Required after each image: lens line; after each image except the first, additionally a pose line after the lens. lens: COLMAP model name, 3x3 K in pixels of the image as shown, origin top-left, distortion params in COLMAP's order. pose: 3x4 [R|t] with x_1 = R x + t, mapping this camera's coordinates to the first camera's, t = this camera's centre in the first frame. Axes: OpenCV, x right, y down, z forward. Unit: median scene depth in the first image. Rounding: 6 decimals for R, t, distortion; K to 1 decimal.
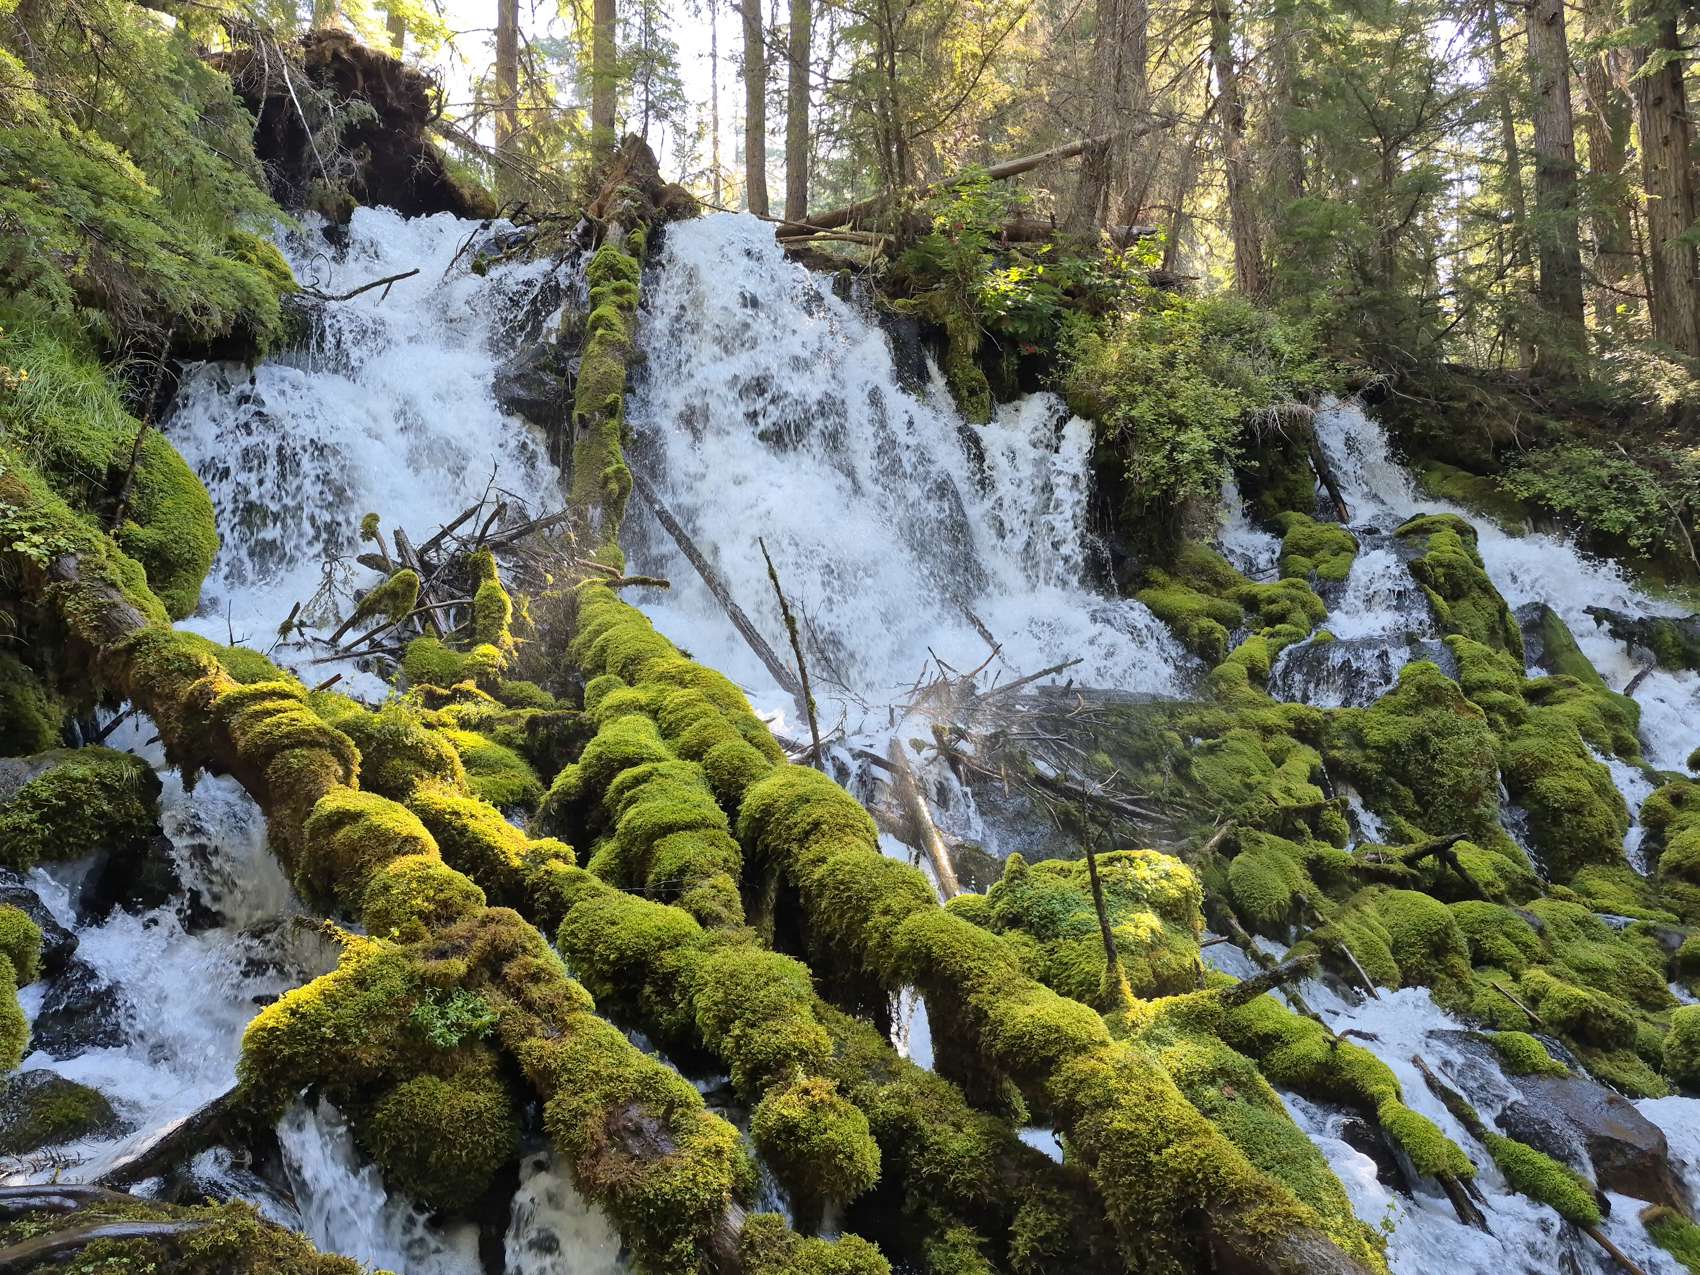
lens RADIAL K [[1144.6, 0, 847.1], [0, 1144.6, 633.7], [0, 0, 1]] dist [0.048666, -0.047878]
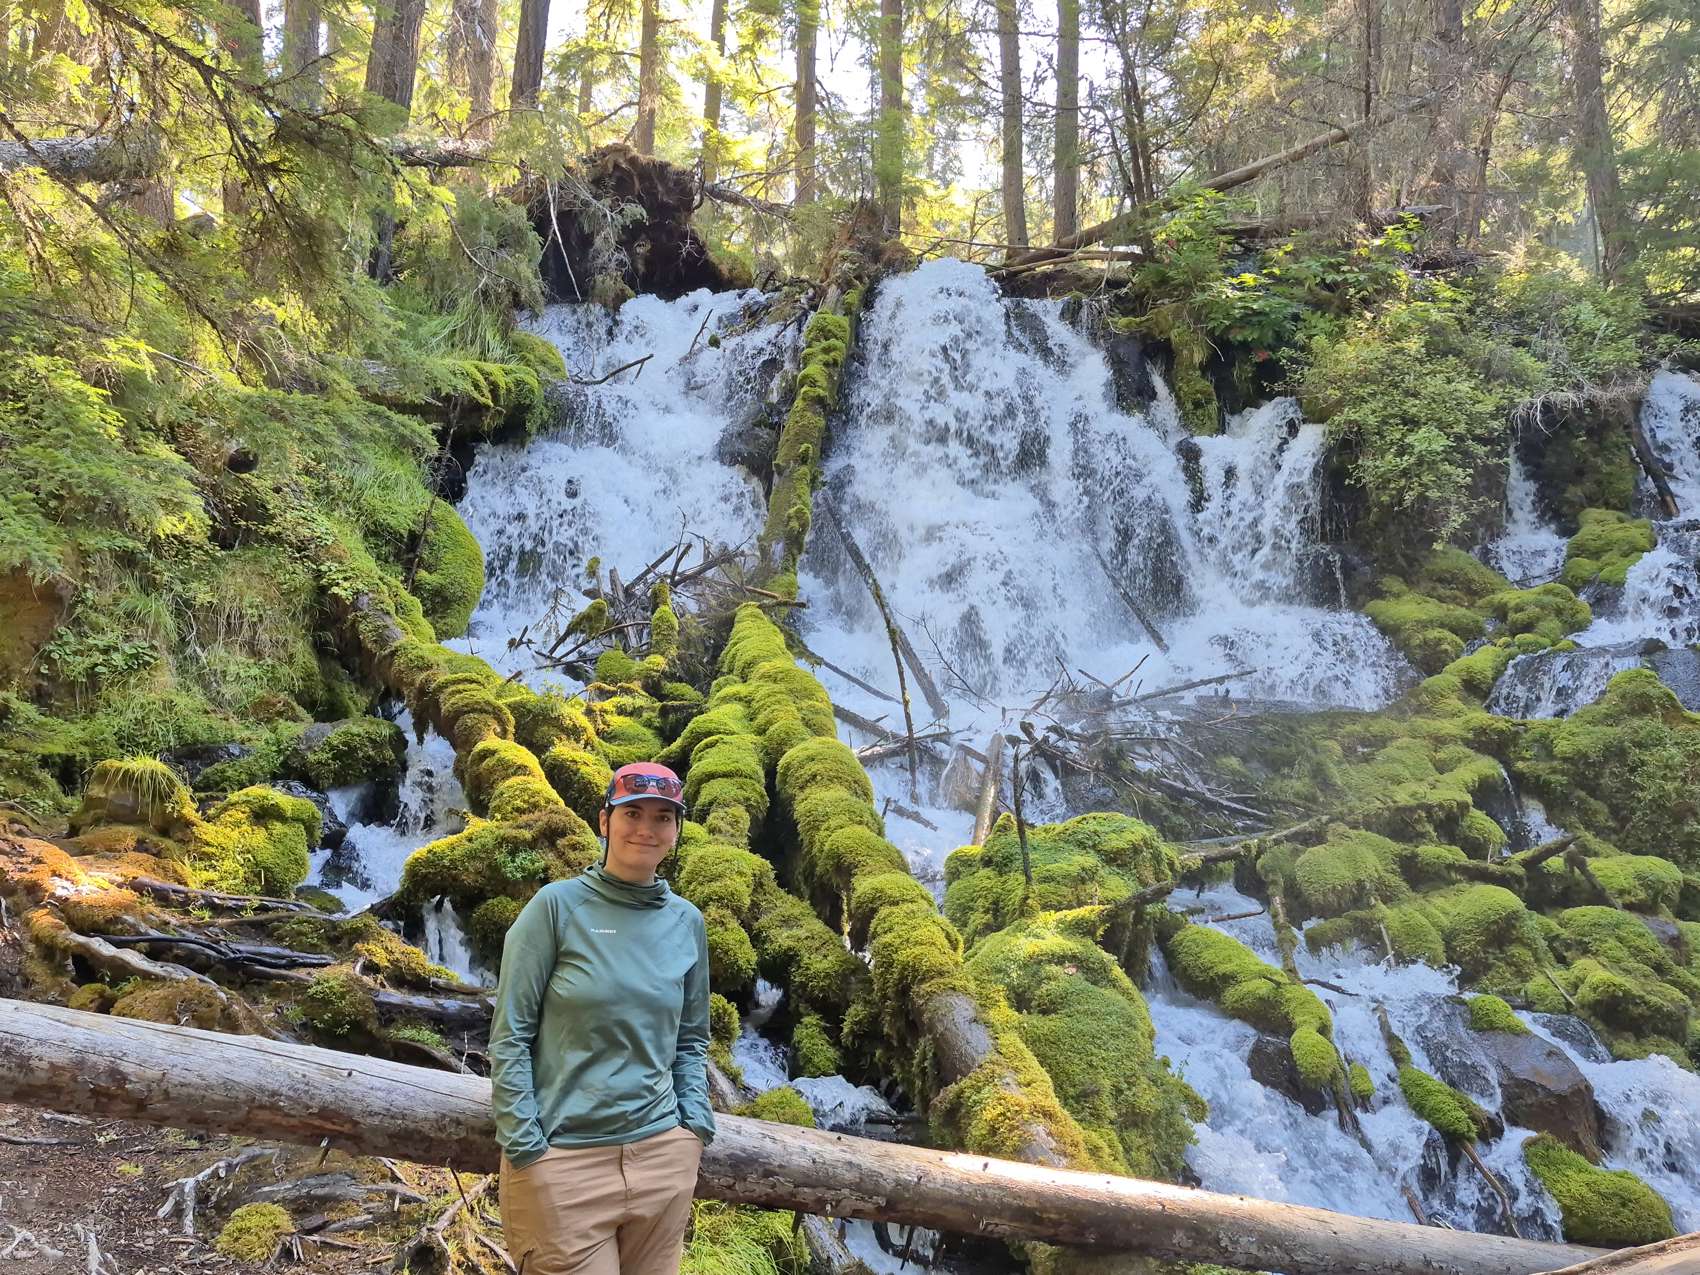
lens RADIAL K [[1319.0, 0, 846.3], [0, 1319.0, 622.4], [0, 0, 1]] dist [0.109377, -0.147100]
pose [[0.946351, -0.023942, -0.322252, 0.281124], [0.011517, 0.999117, -0.040408, 0.026742], [0.322935, 0.034529, 0.945791, -0.258503]]
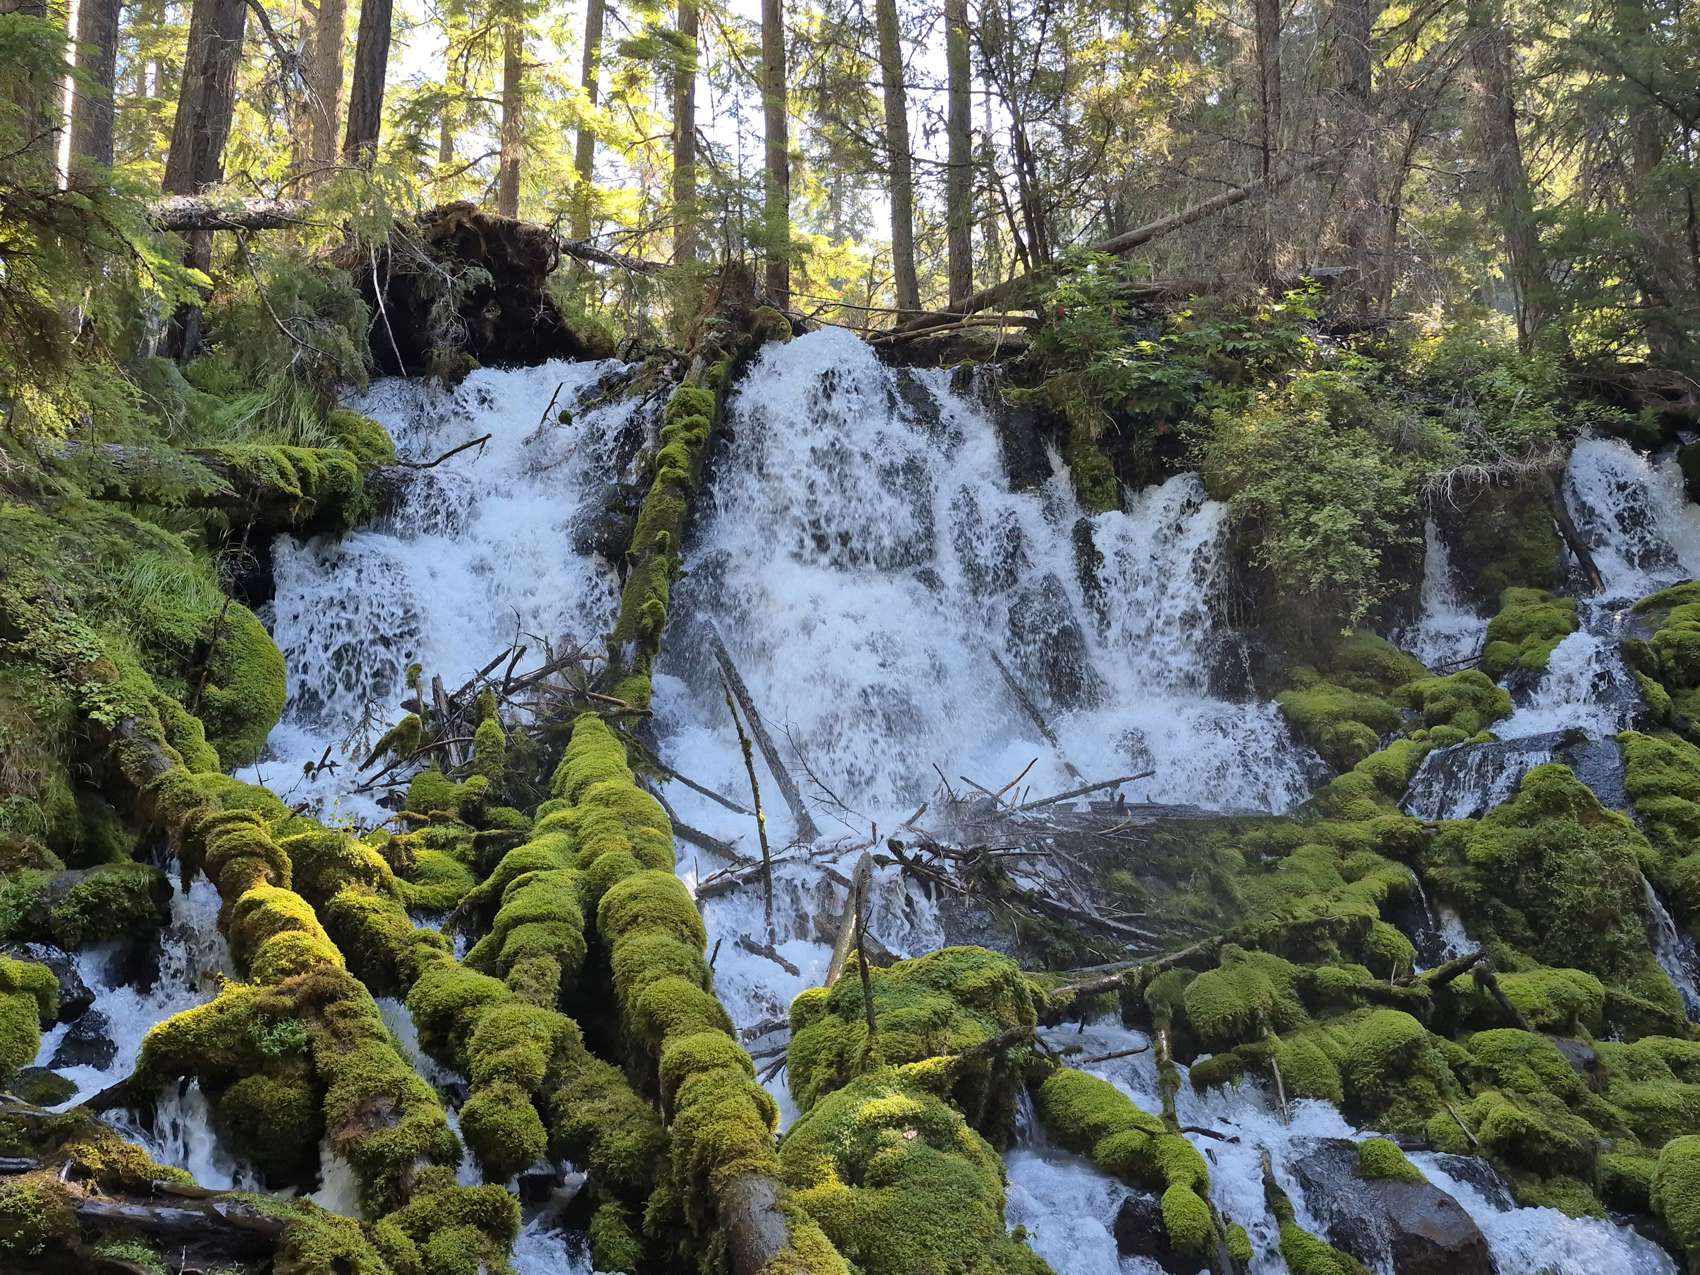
lens RADIAL K [[1455.0, 0, 853.0], [0, 1455.0, 635.0], [0, 0, 1]] dist [0.109468, -0.149229]
pose [[0.962583, -0.057098, -0.264905, 0.335527], [0.034898, 0.995529, -0.087769, 0.008186], [0.268732, 0.075240, 0.960272, -0.239411]]
